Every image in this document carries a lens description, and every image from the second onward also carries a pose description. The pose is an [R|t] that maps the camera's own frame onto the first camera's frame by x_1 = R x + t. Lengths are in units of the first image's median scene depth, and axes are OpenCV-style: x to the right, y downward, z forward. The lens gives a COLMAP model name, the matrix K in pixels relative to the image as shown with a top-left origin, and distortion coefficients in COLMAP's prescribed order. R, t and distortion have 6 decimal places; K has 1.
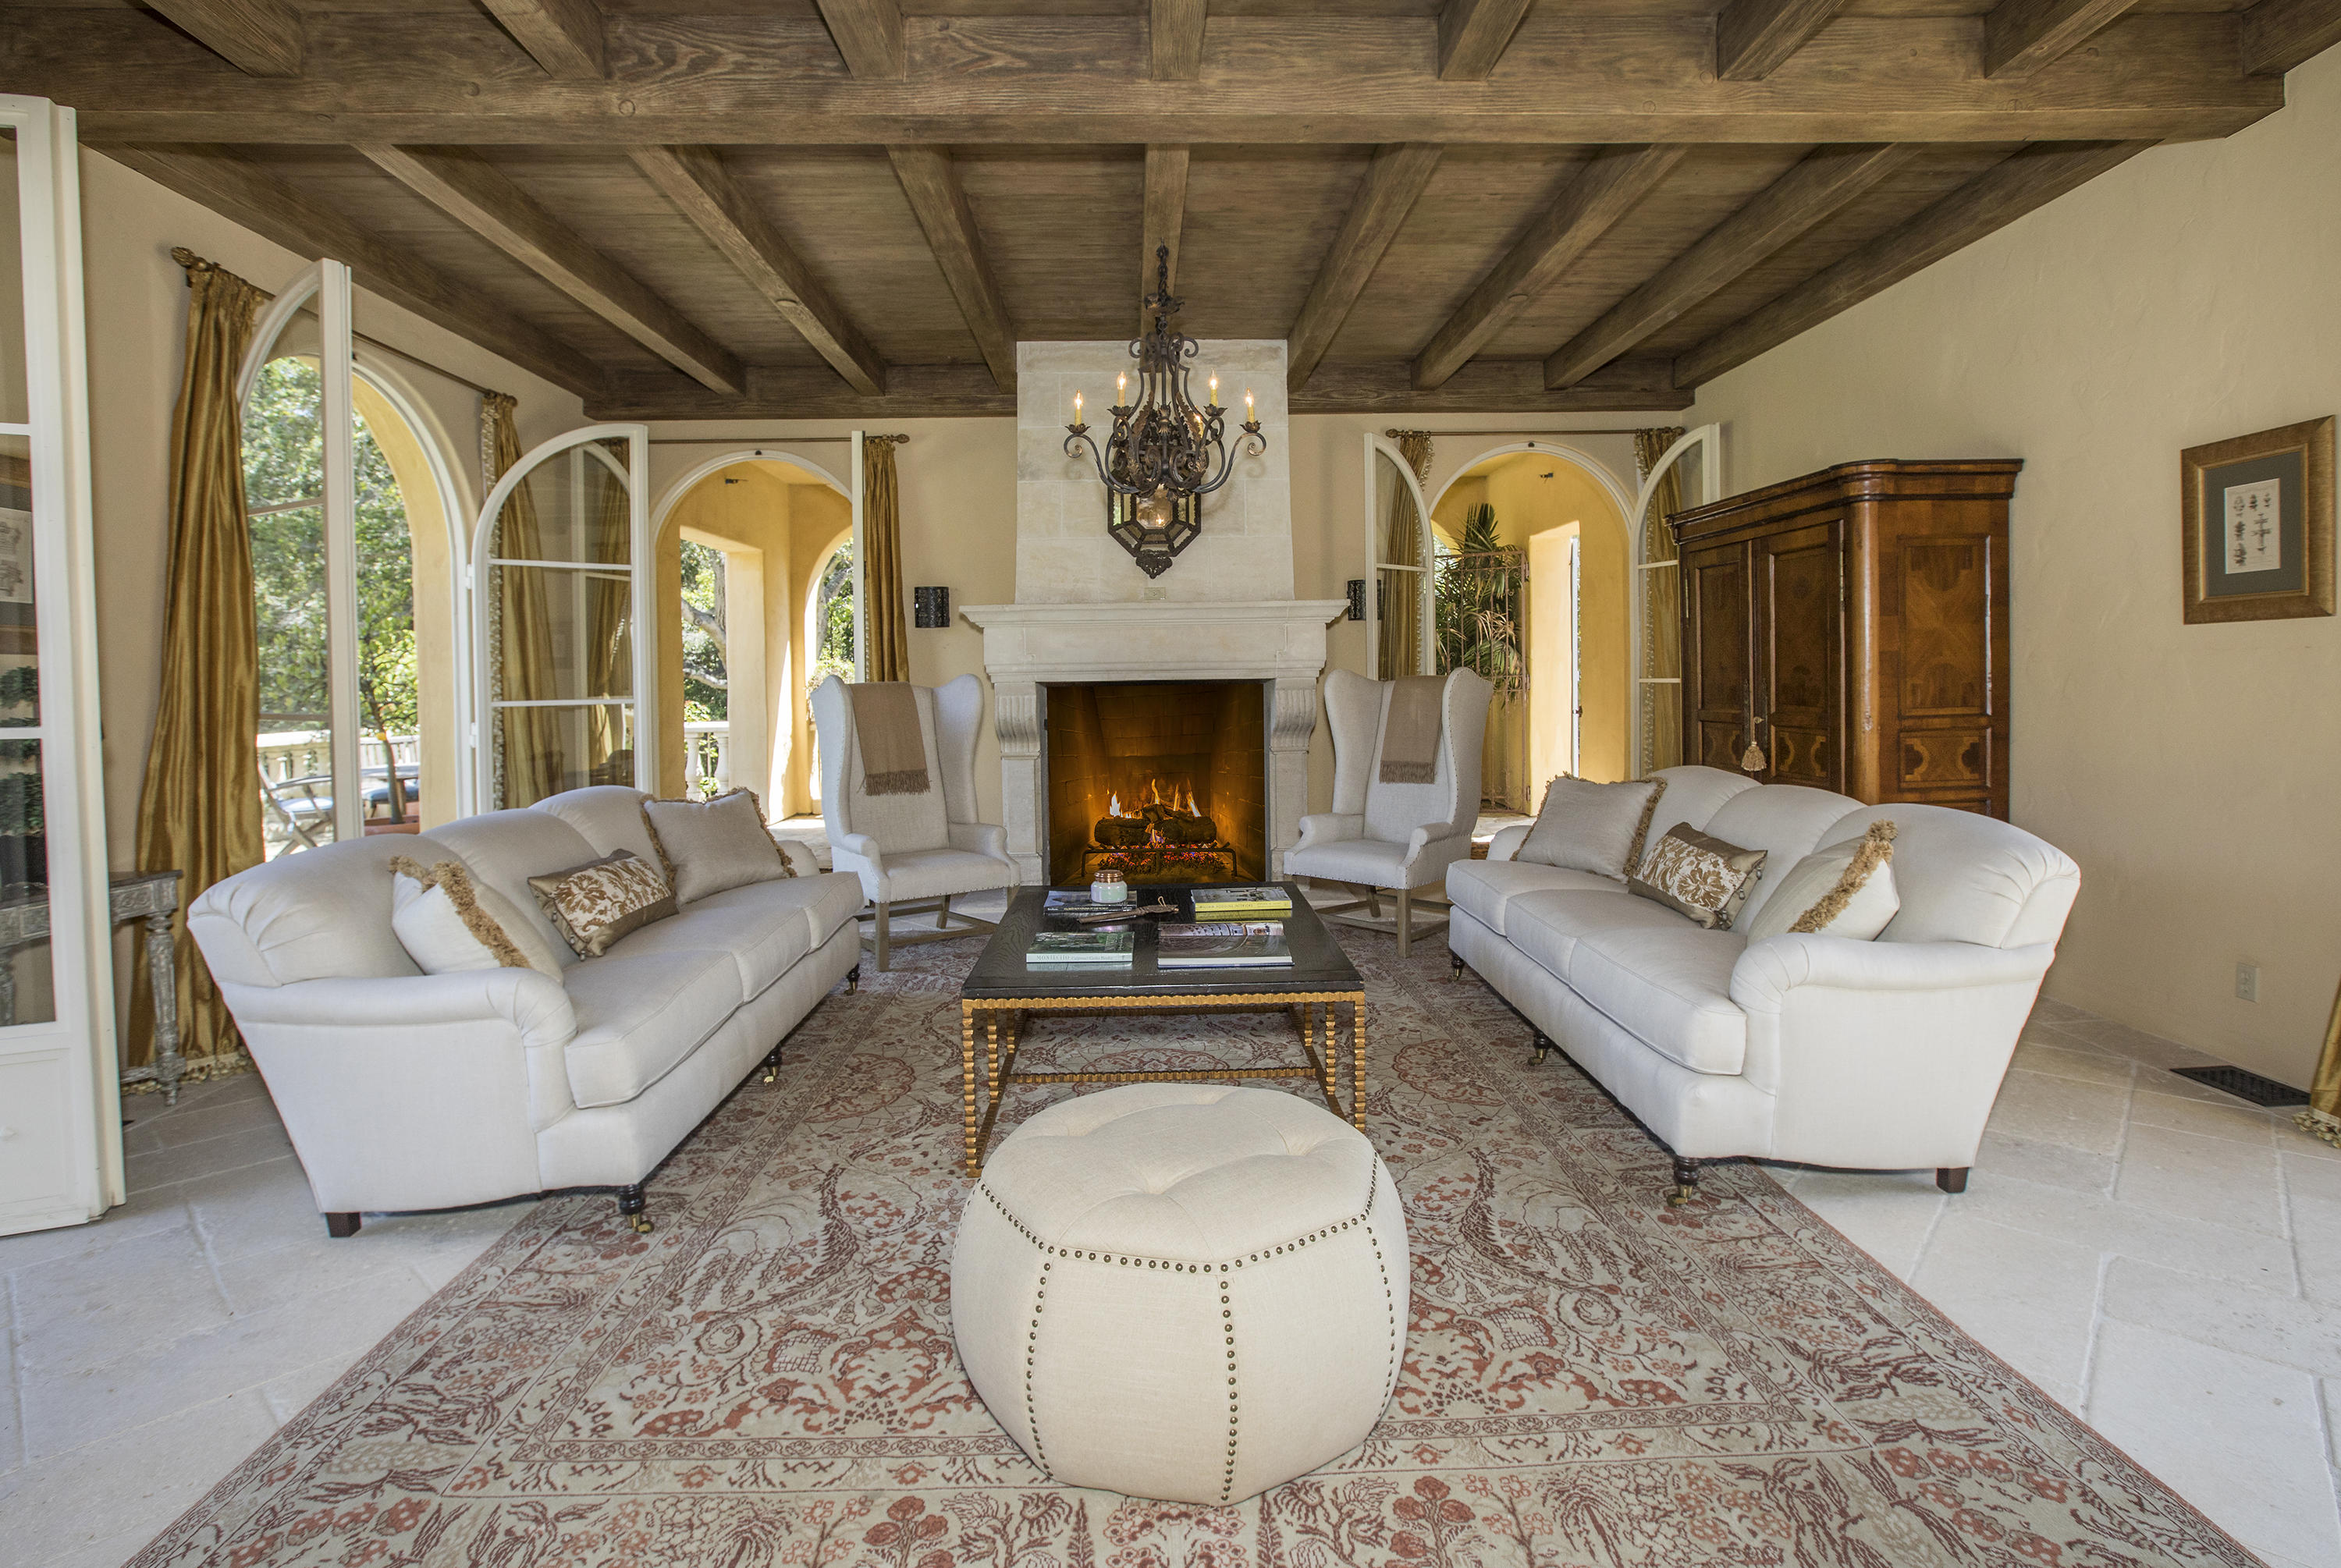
lens RADIAL K [[1117.9, 0, 1200.3], [0, 1117.9, 701.1], [0, 0, 1]] dist [-0.016576, 0.003700]
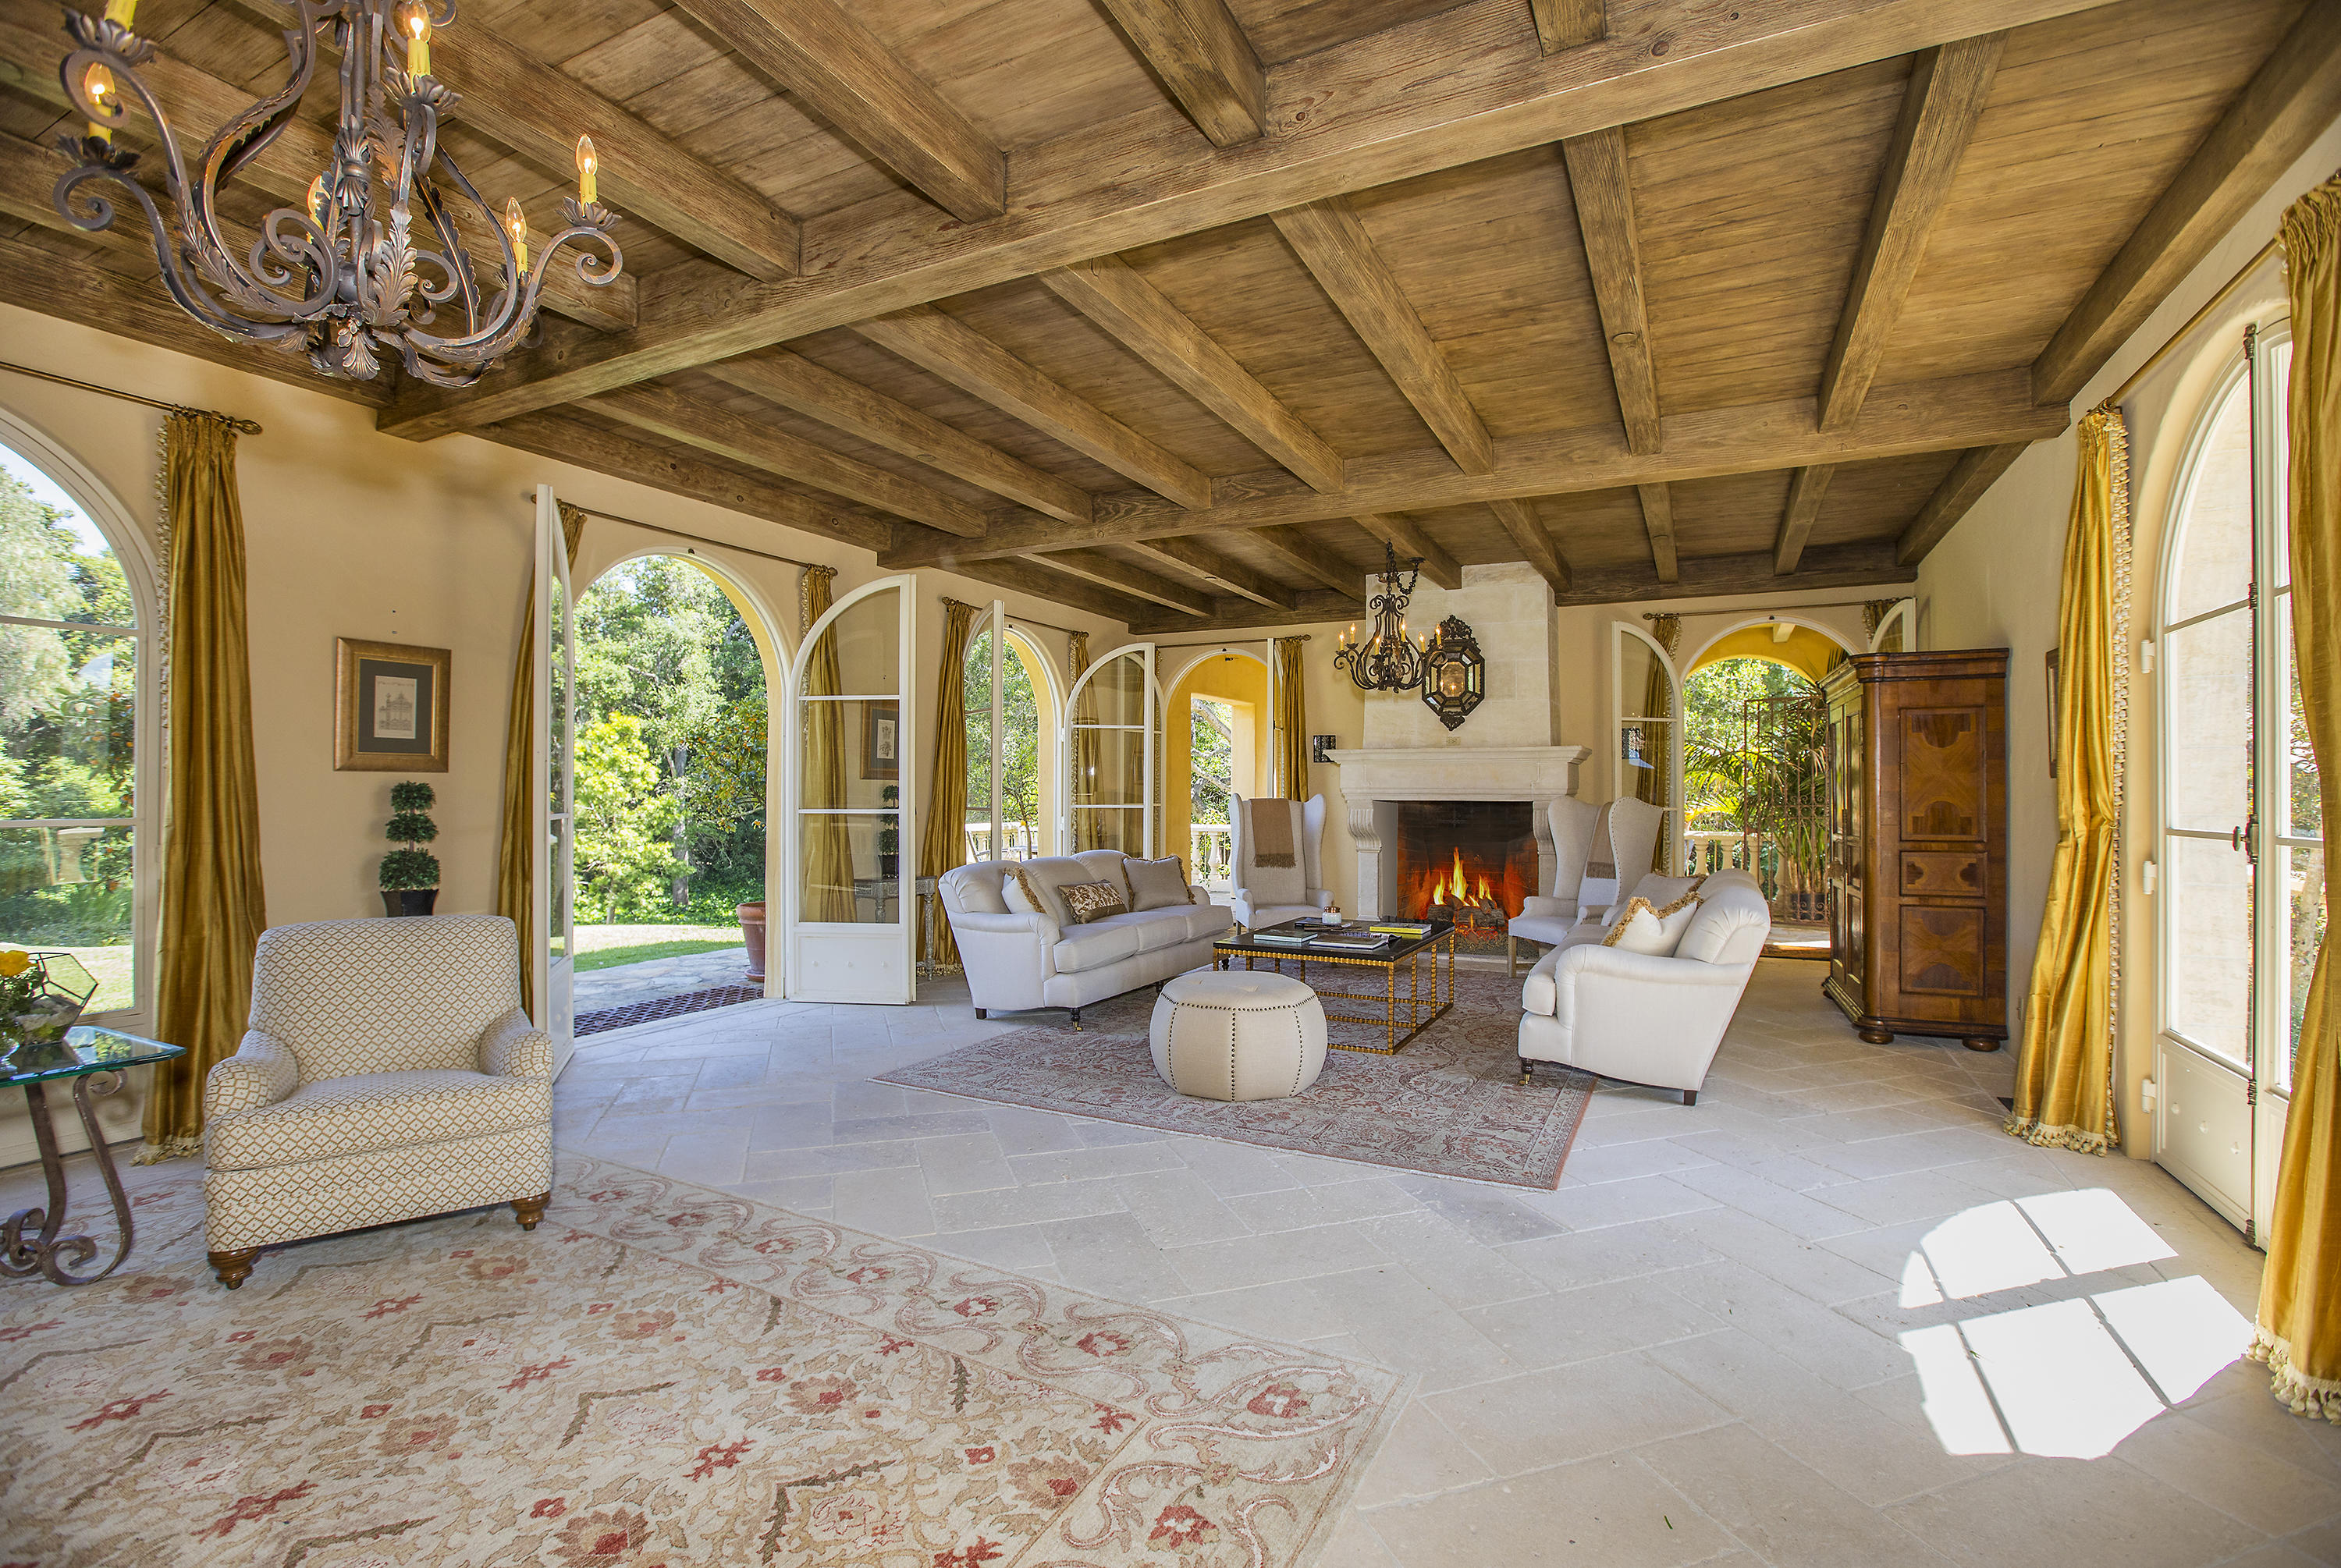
lens RADIAL K [[1117.9, 0, 1178.2], [0, 1117.9, 793.7], [0, 0, 1]] dist [-0.016576, 0.003700]
pose [[0.857572, 0.018778, -0.514021, 0.572215], [-0.027154, 0.999593, -0.008786, -0.007517], [0.513647, 0.021492, 0.857732, -0.605486]]
